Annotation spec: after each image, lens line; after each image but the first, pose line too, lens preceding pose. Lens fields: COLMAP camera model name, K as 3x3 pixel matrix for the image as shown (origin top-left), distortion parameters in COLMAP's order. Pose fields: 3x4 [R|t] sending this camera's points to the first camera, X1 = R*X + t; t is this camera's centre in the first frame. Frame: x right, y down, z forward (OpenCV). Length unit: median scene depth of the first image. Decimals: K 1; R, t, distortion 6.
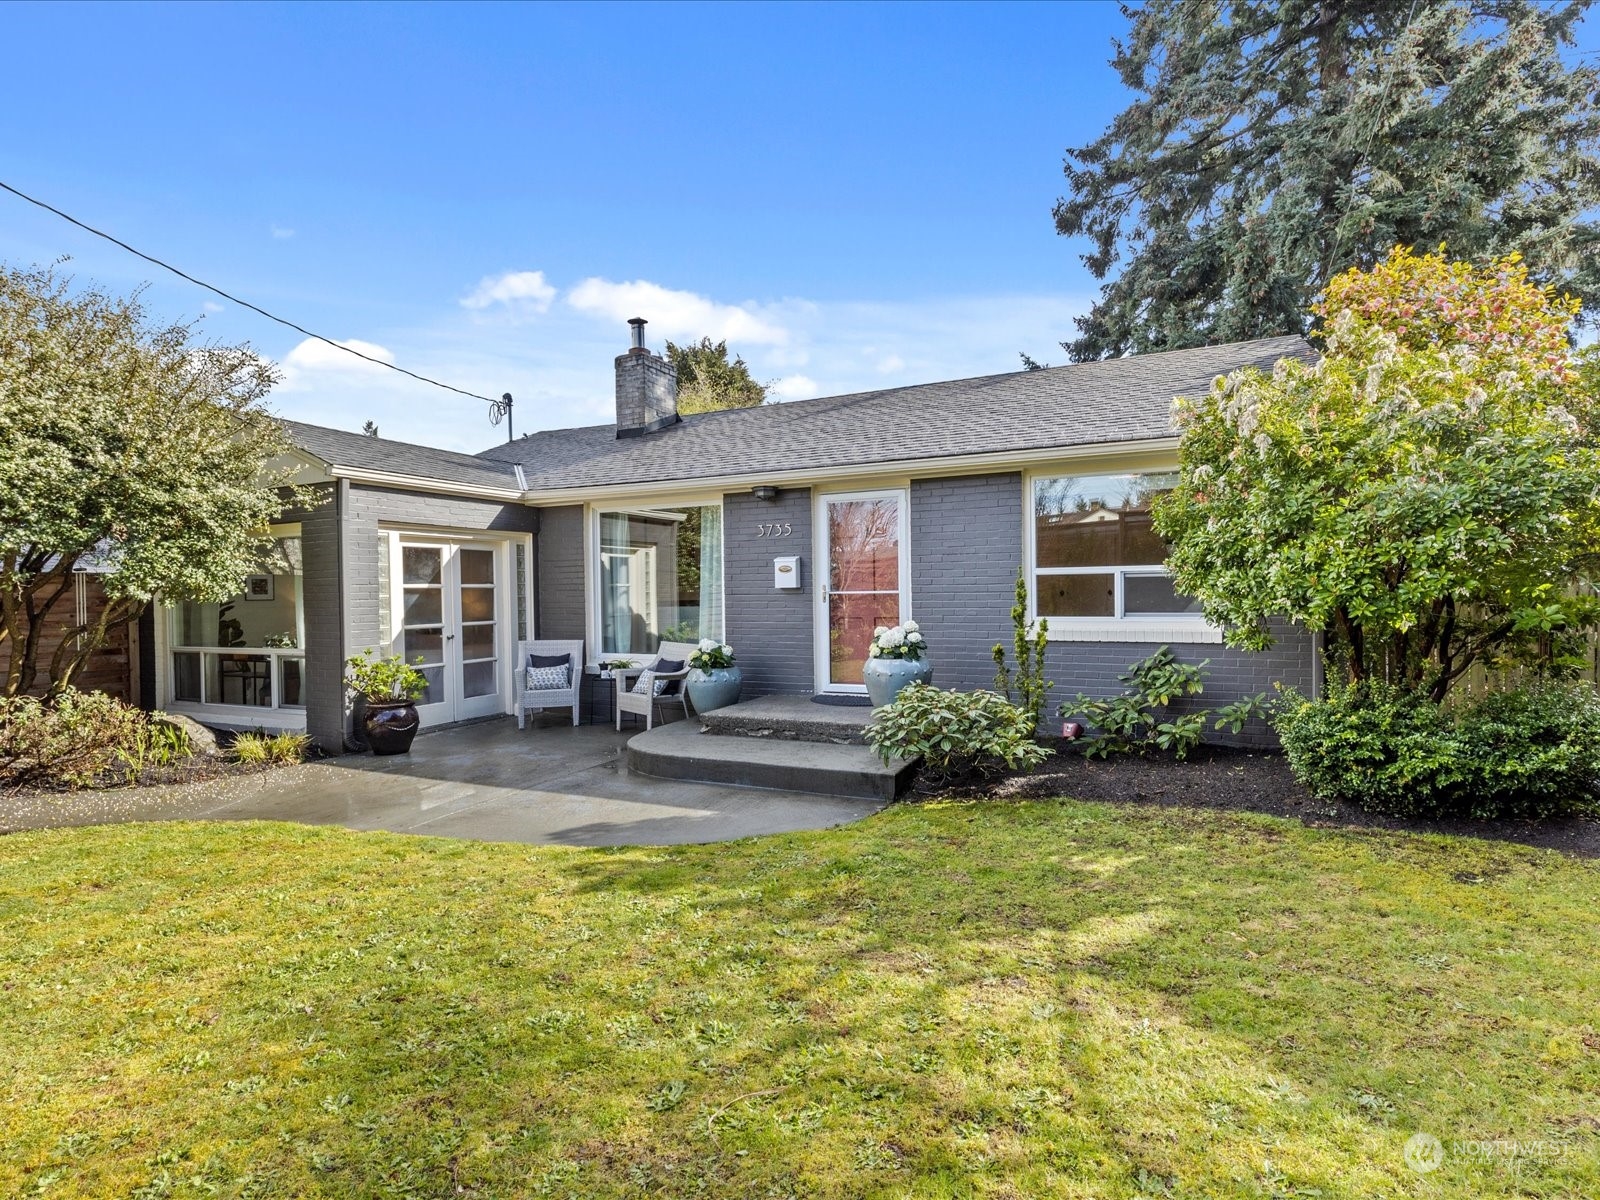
lens RADIAL K [[805.7, 0, 789.5], [0, 805.7, 599.0], [0, 0, 1]] dist [0.005949, -0.001873]
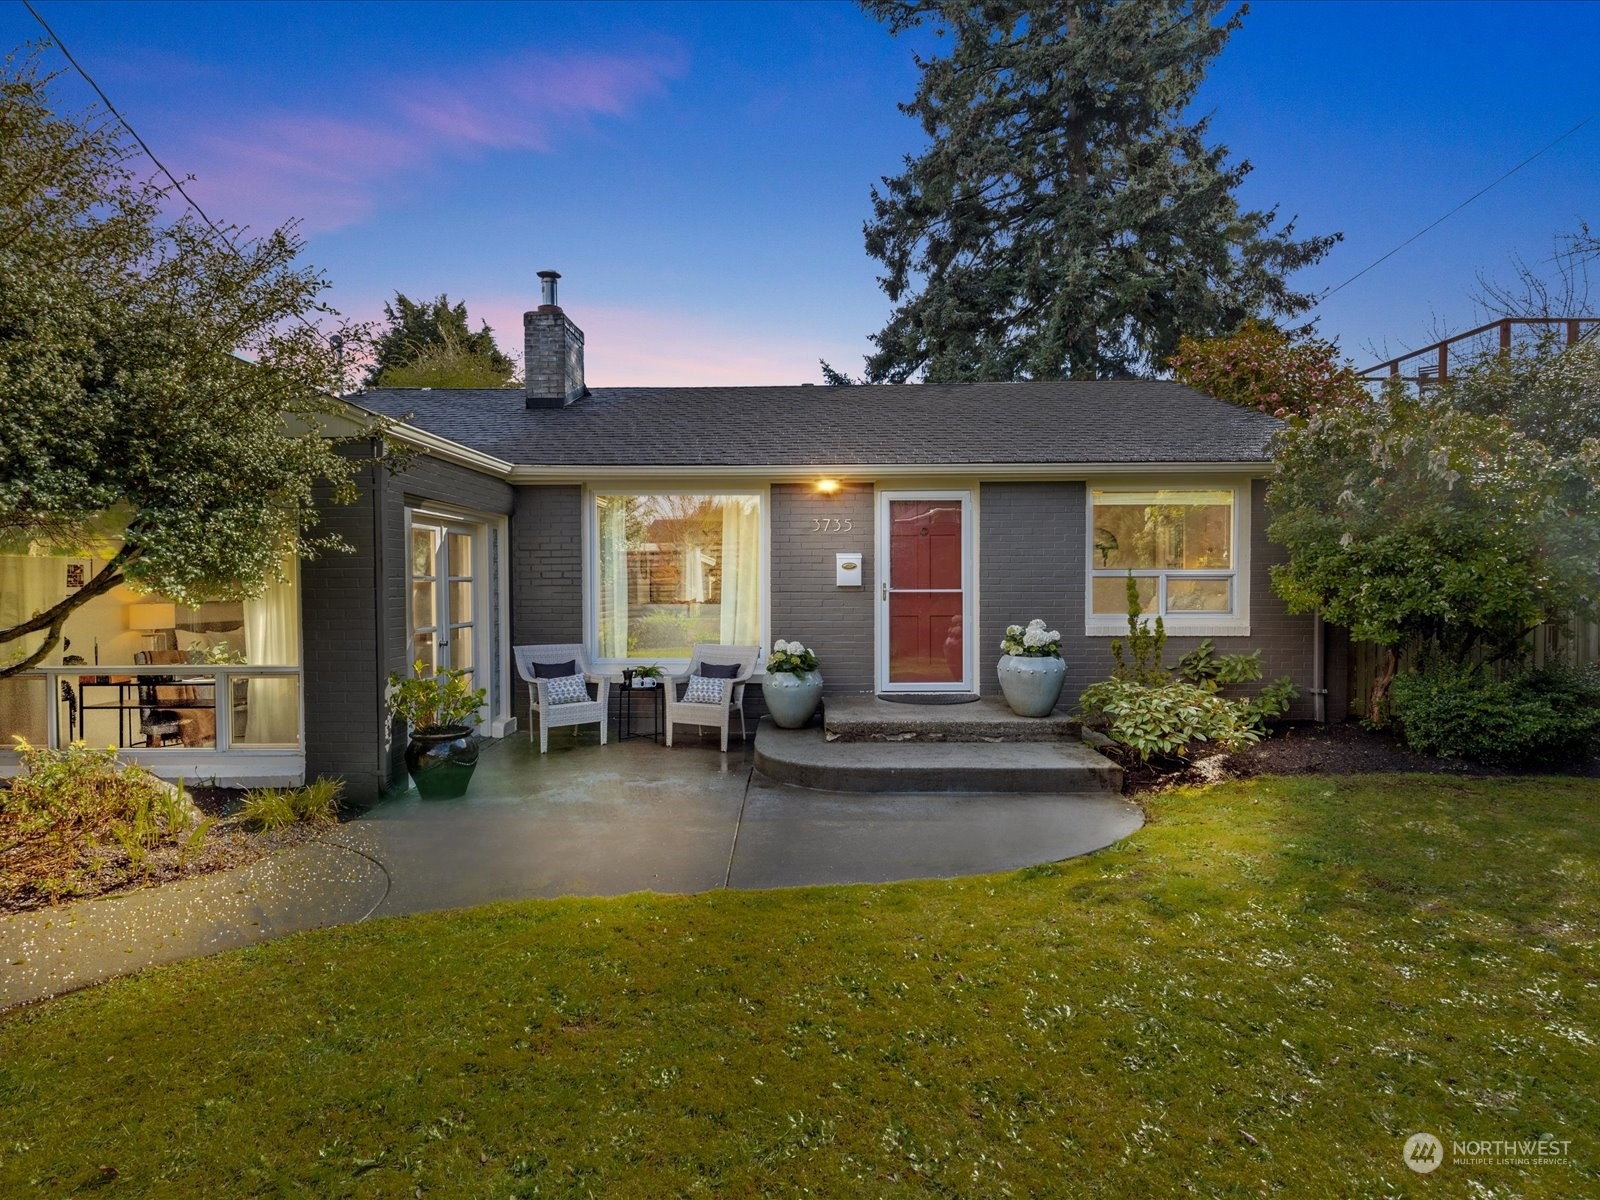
lens RADIAL K [[805.7, 0, 789.5], [0, 805.7, 599.0], [0, 0, 1]] dist [0.005949, -0.001873]
pose [[0.911481, 0.001888, 0.411338, -0.429918], [-0.005245, 0.999962, 0.007032, -0.003808], [-0.411309, -0.008567, 0.911456, 0.138194]]
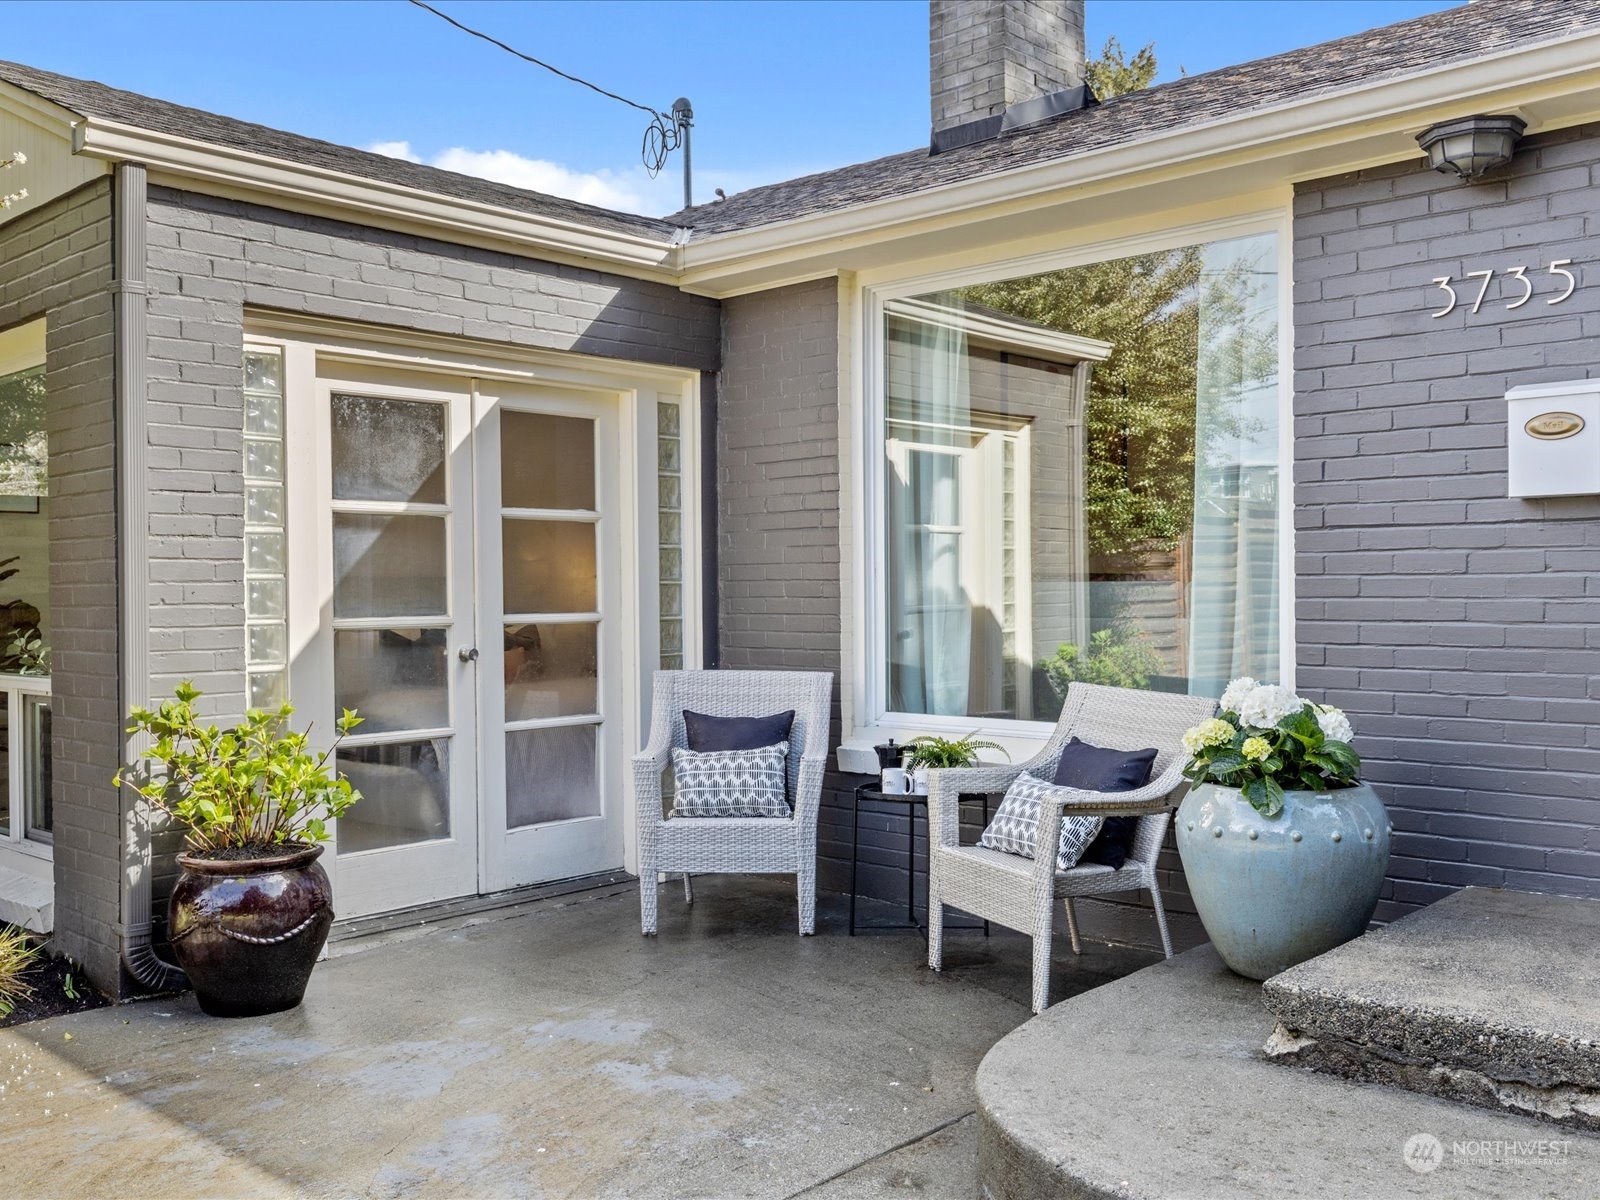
lens RADIAL K [[1469.6, 0, 781.3], [0, 1469.6, 599.5], [0, 0, 1]] dist [0.008791, -0.003807]
pose [[0.953971, 0.009161, -0.299760, -0.094977], [-0.009407, 0.999956, 0.000623, 0.020922], [0.299753, 0.002226, 0.954014, 0.419693]]
